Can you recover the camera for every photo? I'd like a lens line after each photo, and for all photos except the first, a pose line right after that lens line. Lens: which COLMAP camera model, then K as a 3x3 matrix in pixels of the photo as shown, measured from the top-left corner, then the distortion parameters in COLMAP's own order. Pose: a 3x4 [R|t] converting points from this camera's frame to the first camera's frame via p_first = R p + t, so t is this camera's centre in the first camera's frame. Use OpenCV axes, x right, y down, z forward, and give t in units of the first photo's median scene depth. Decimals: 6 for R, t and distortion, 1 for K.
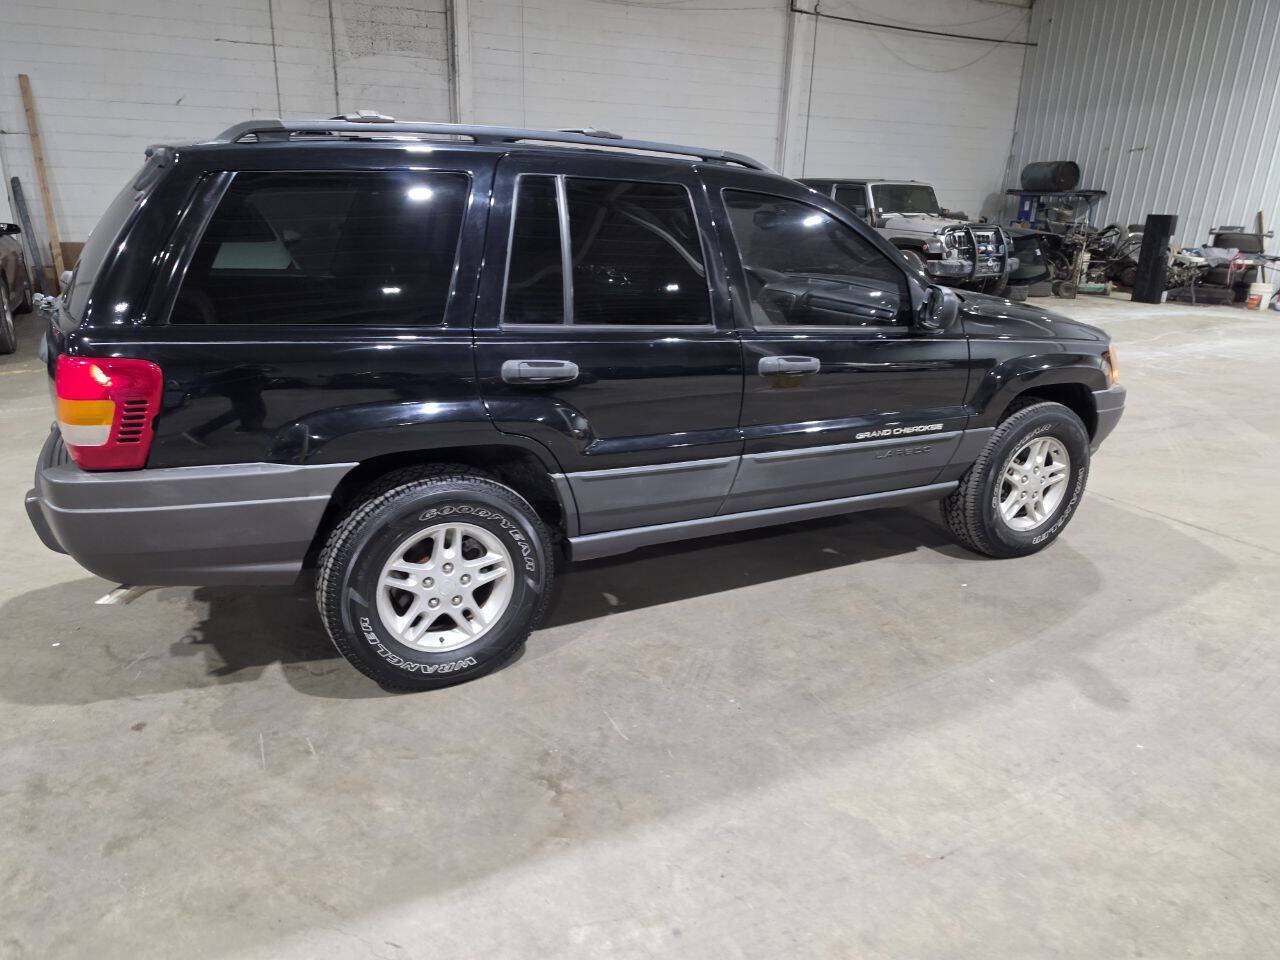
lens RADIAL K [[918.1, 0, 612.7], [0, 918.1, 492.8], [0, 0, 1]] dist [0.059125, -0.068804]
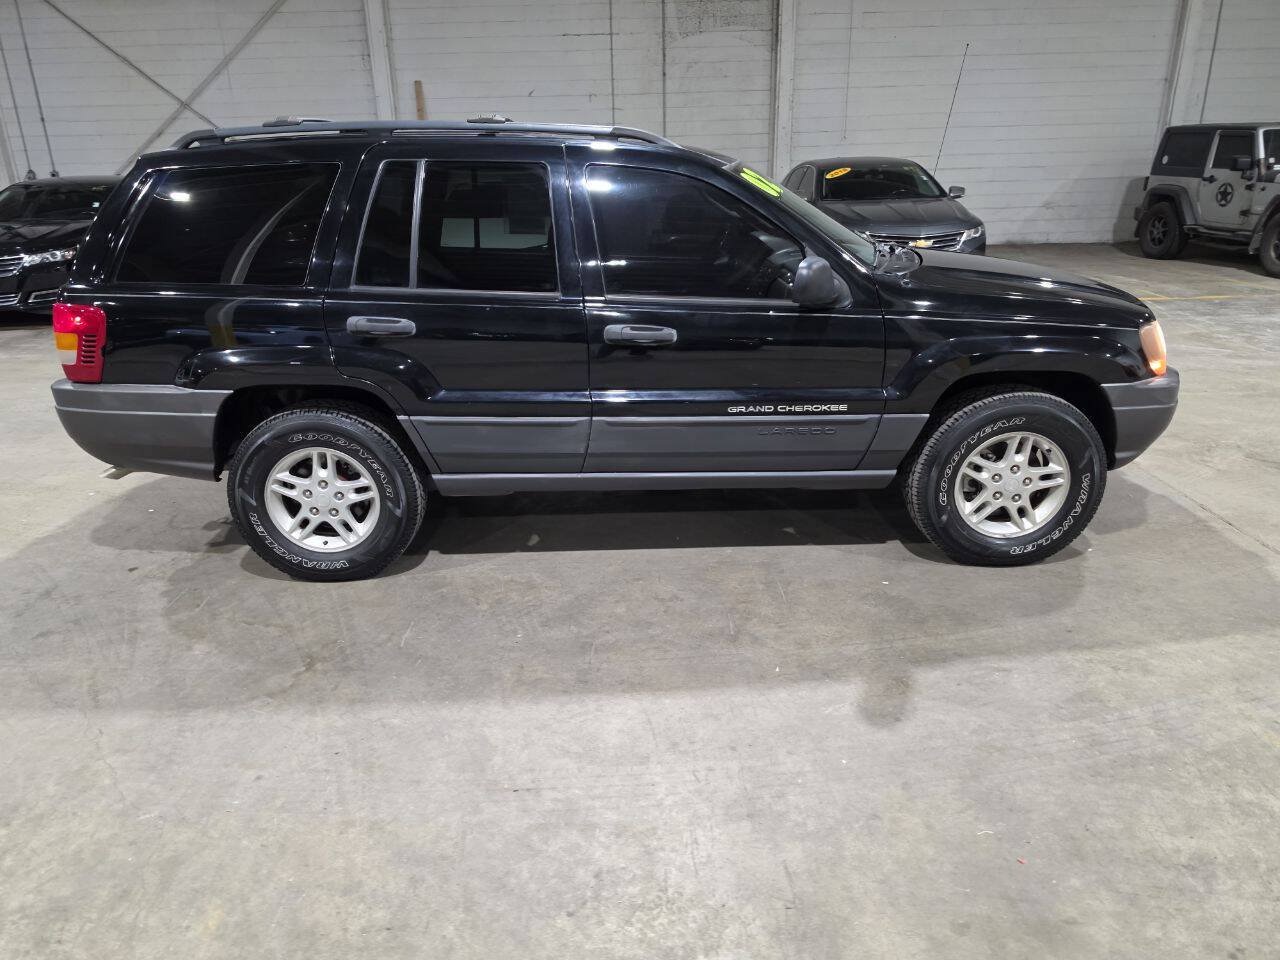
lens RADIAL K [[908.5, 0, 598.1], [0, 908.5, 482.5], [0, 0, 1]] dist [0.059815, -0.062264]
pose [[0.885957, 0.115667, -0.449111, 0.642087], [-0.104291, 0.993285, 0.050083, -0.018990], [0.451889, 0.002467, 0.892071, 0.069434]]
